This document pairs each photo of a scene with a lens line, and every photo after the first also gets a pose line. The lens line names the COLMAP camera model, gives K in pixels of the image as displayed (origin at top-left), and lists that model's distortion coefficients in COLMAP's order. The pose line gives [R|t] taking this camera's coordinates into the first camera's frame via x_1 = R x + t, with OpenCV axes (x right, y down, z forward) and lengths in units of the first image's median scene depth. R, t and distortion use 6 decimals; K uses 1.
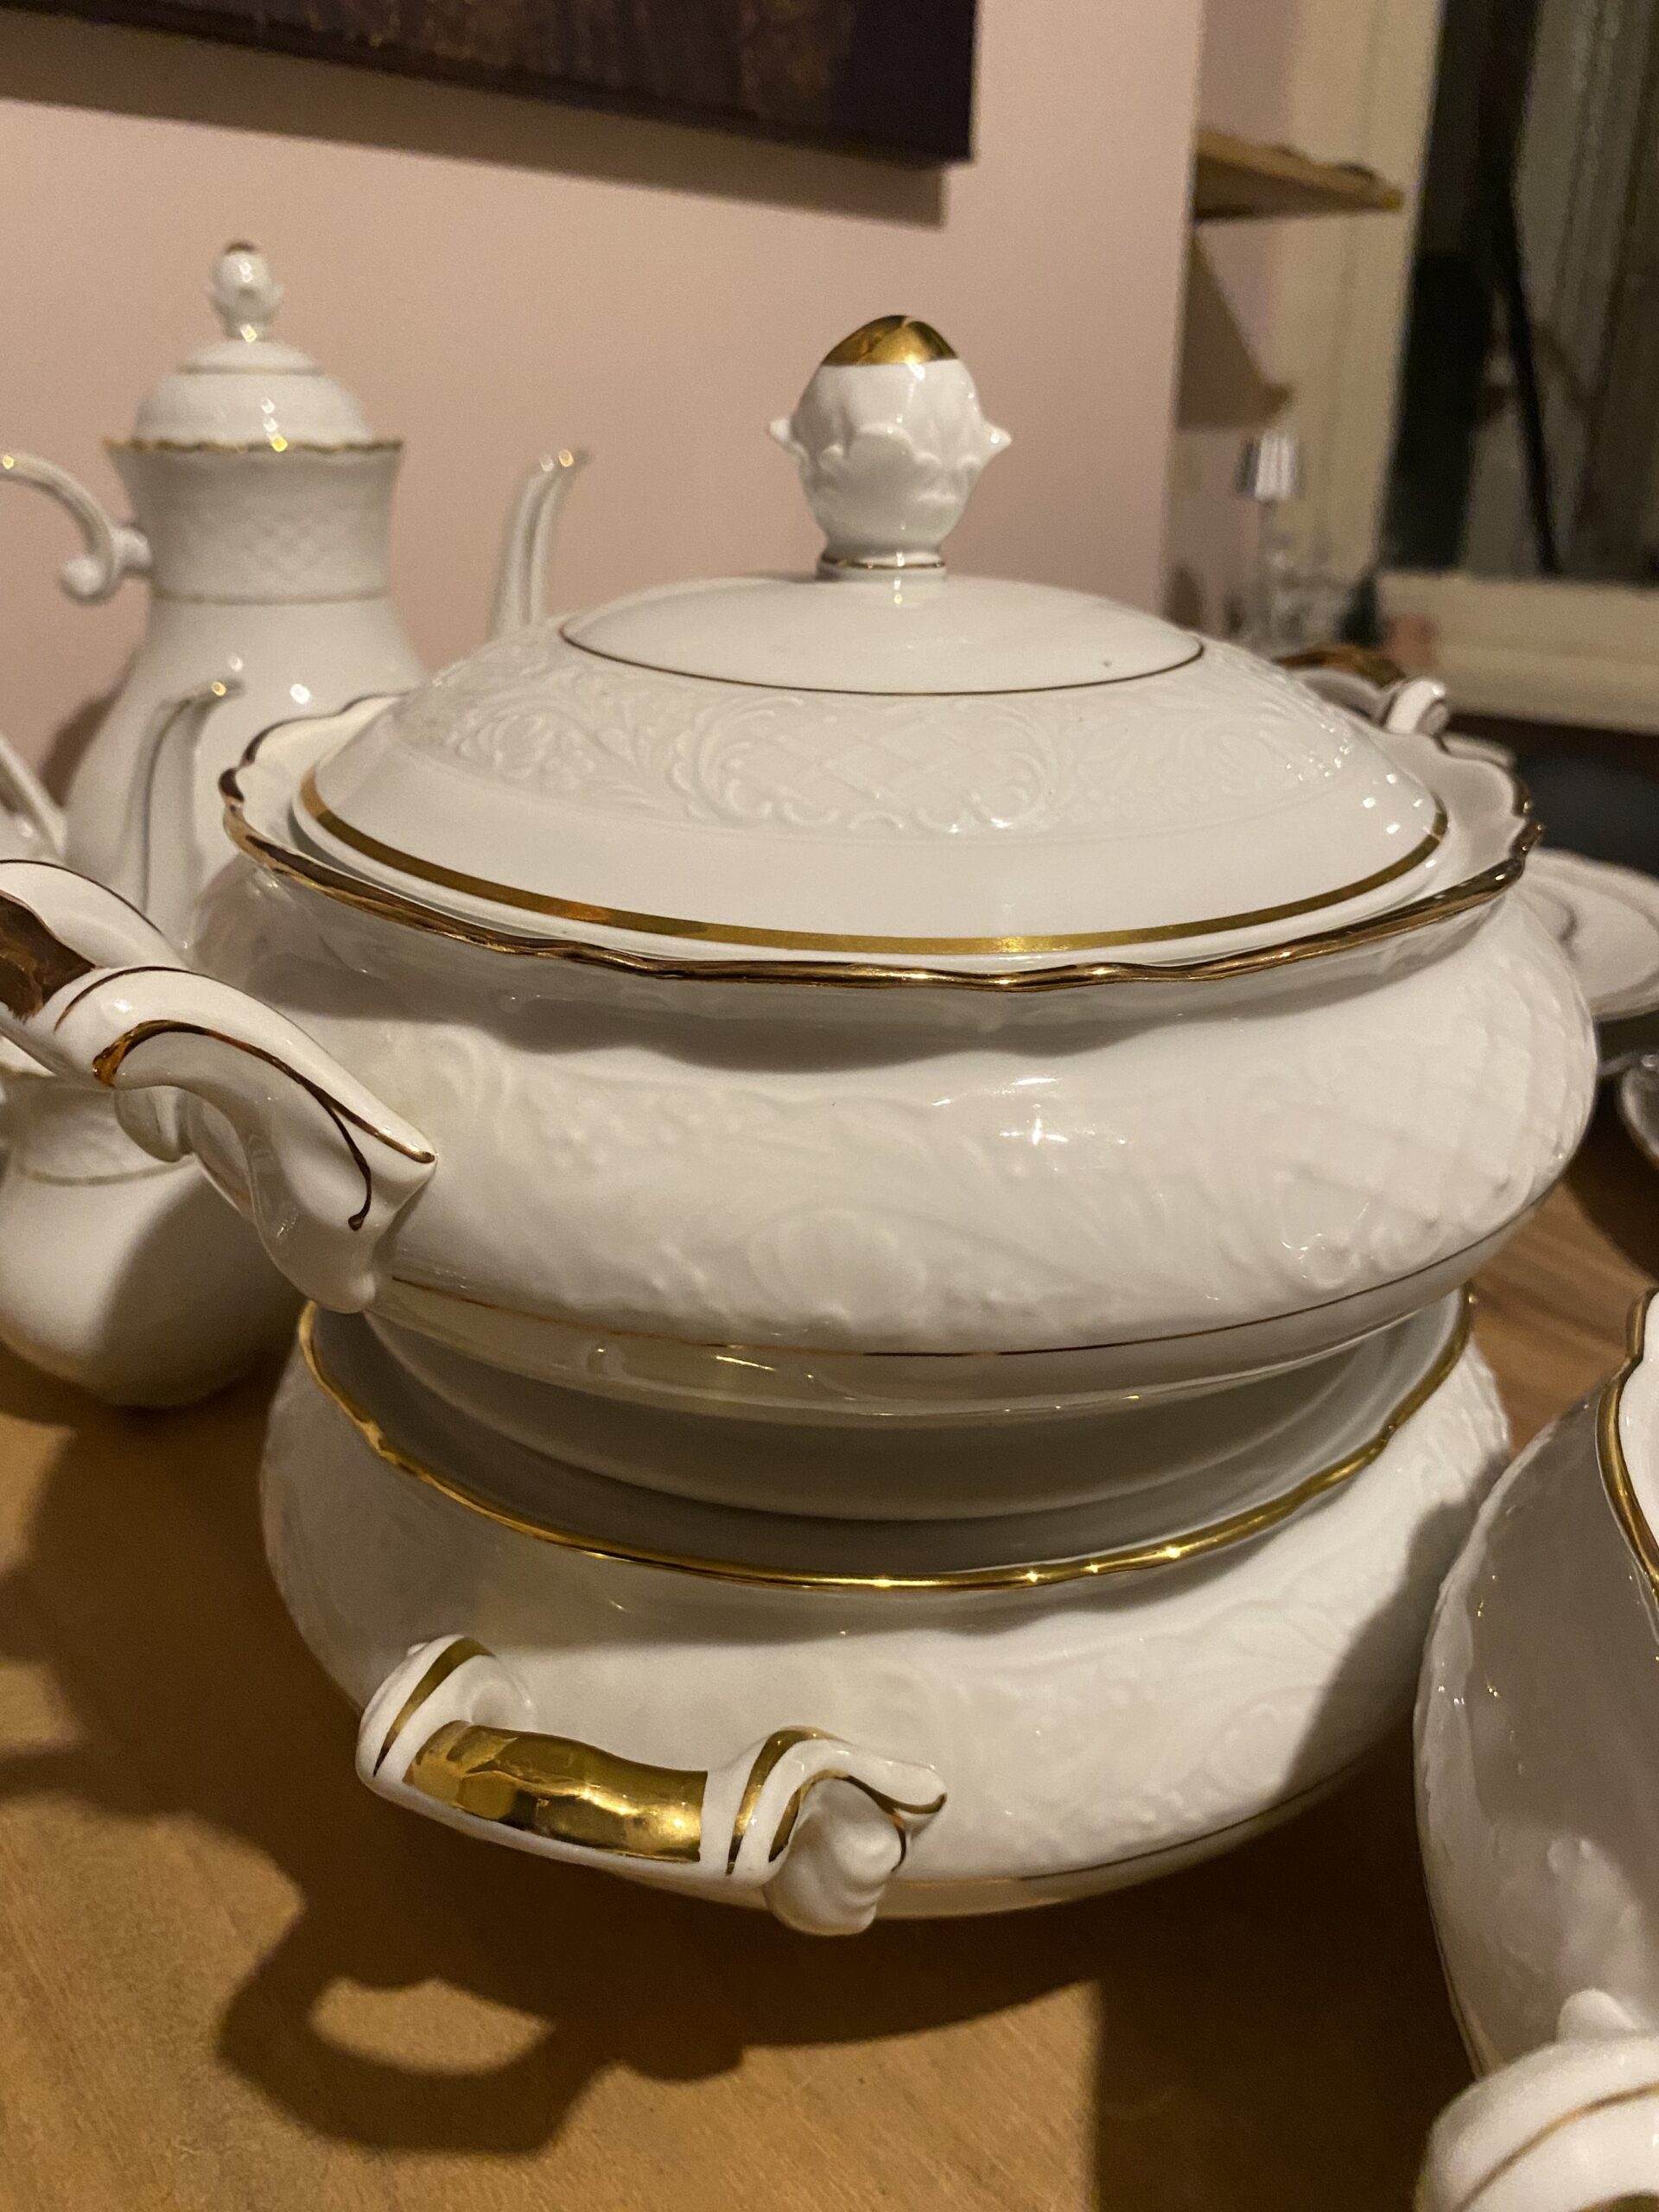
lens RADIAL K [[1718.1, 0, 829.5], [0, 1718.1, 1106.0], [0, 0, 1]] dist [-0.021537, 0.005430]
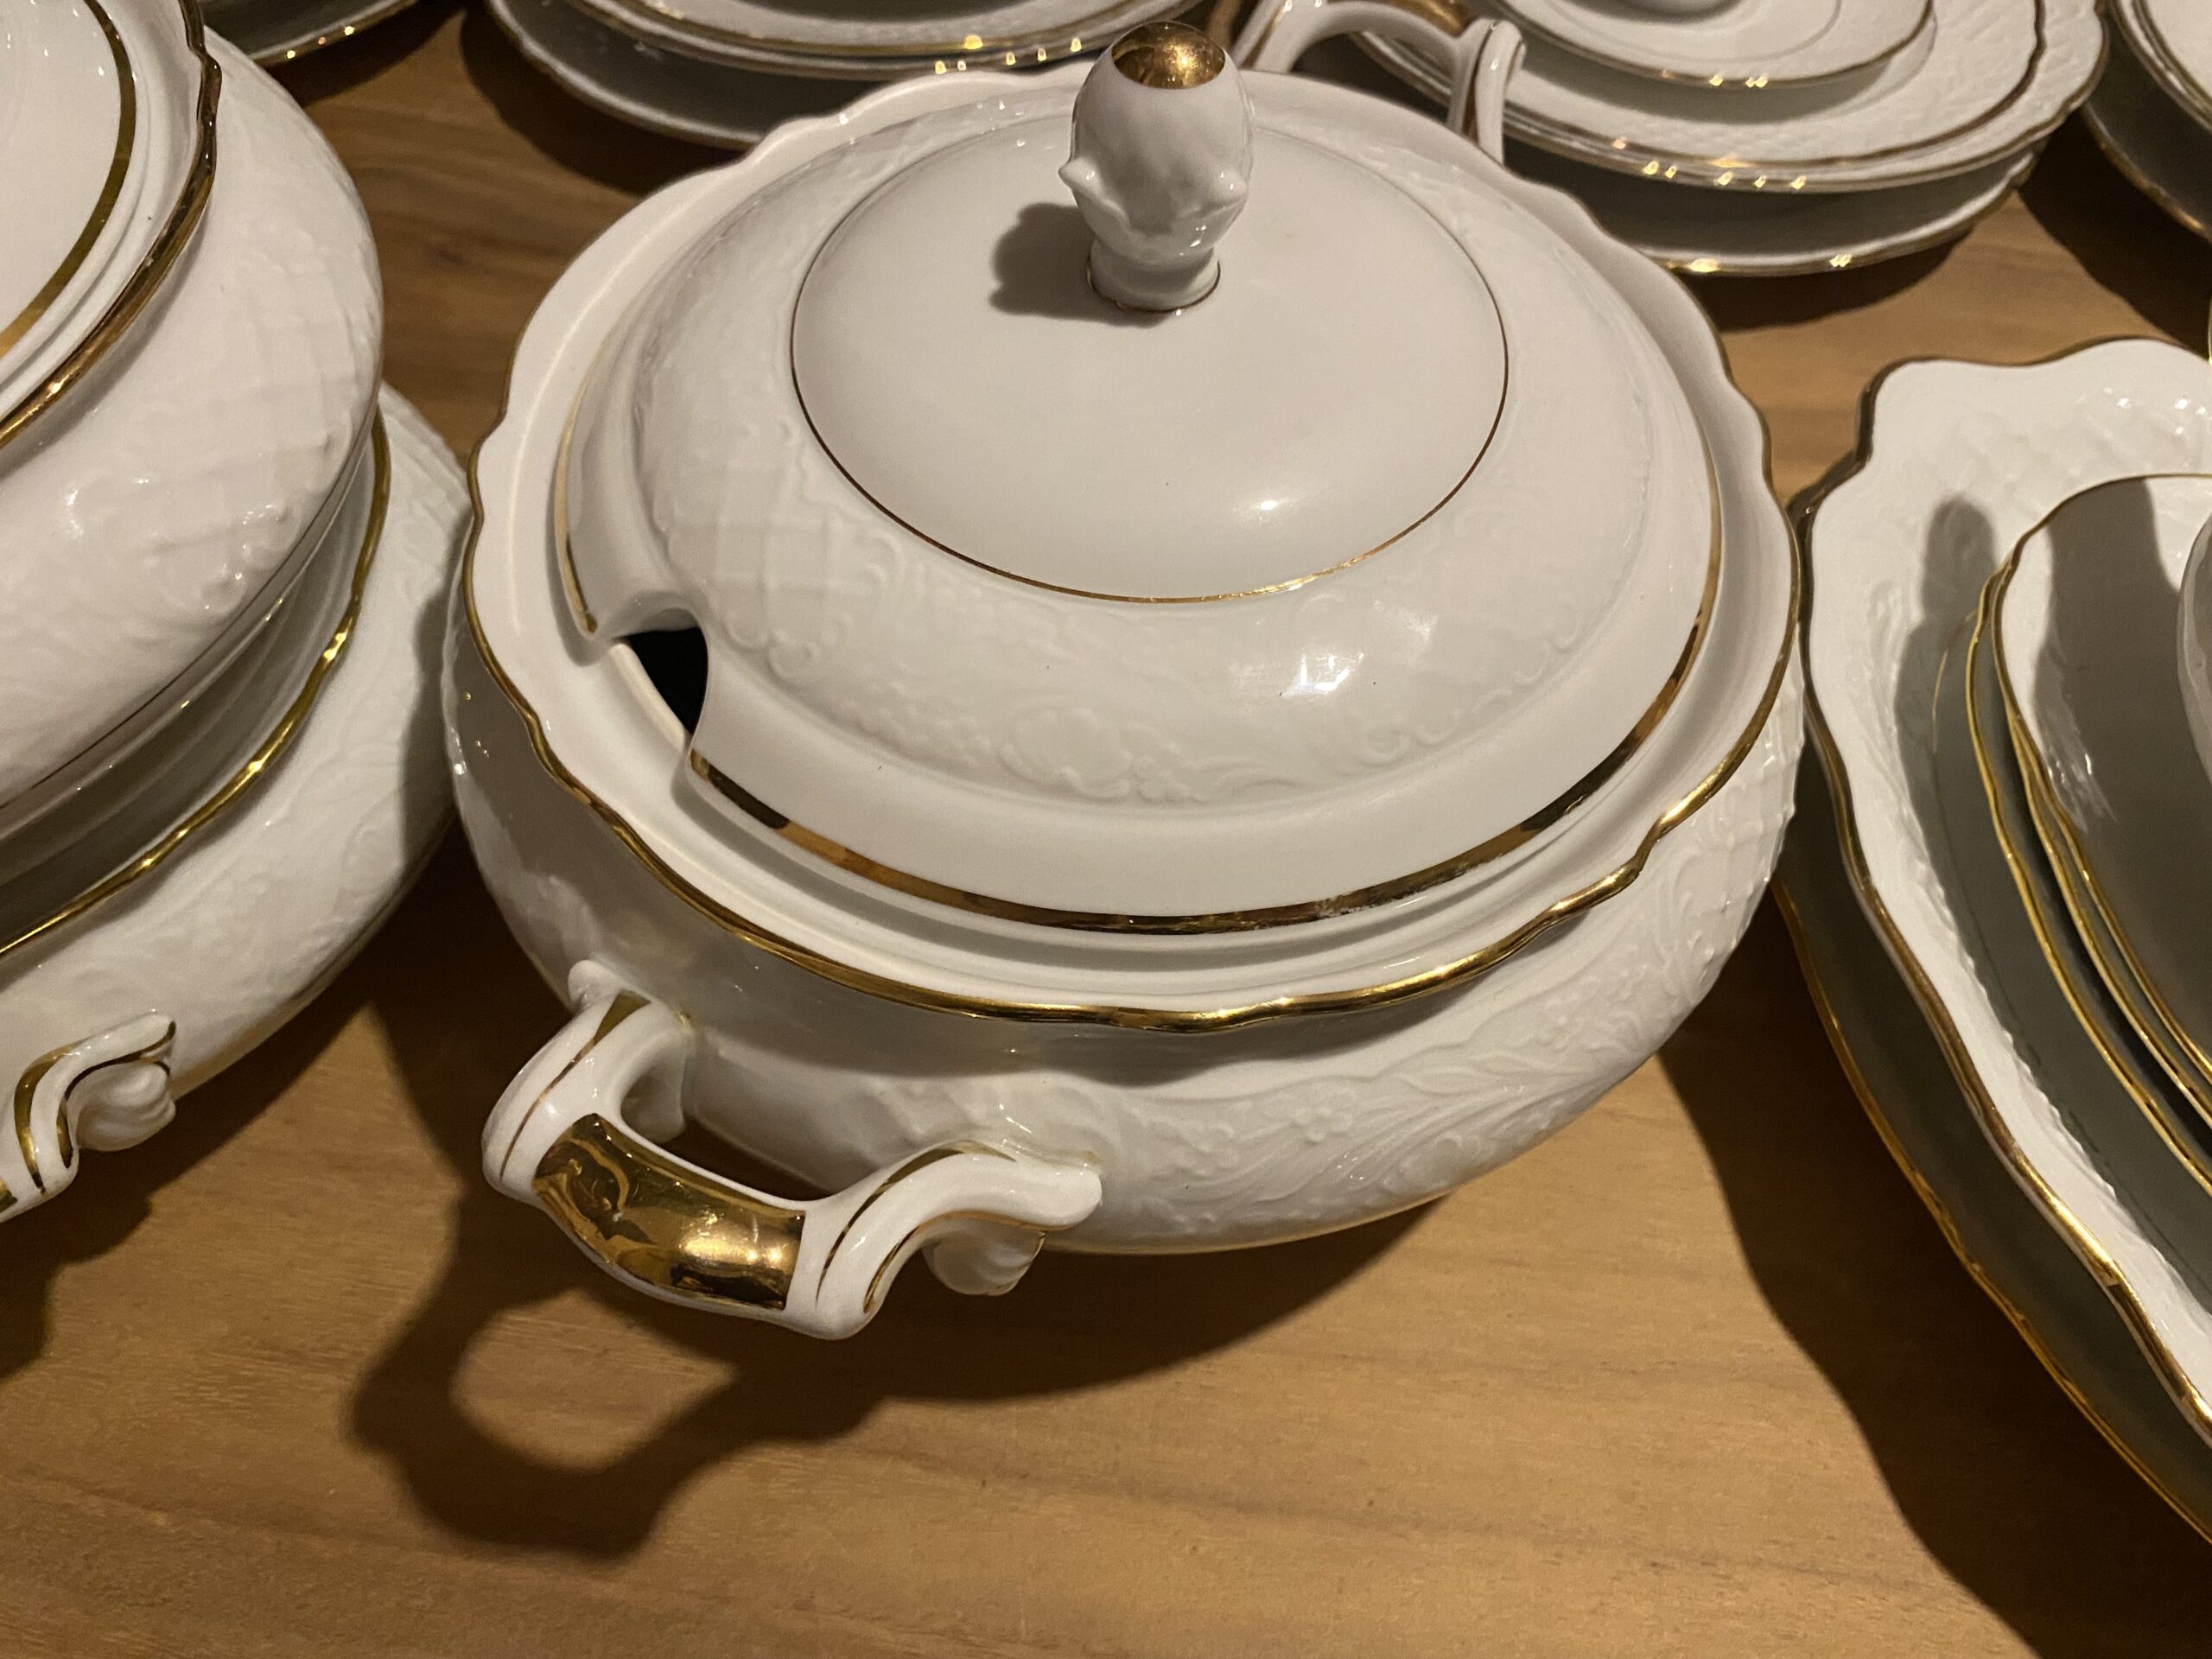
lens RADIAL K [[1718.1, 0, 1051.3], [0, 1718.1, 825.5], [0, 0, 1]] dist [-0.021537, 0.005430]
pose [[0.766466, -0.525352, 0.369507, 0.182355], [0.244256, 0.770491, 0.588798, -0.339847], [-0.594027, -0.361039, 0.718876, -0.321571]]
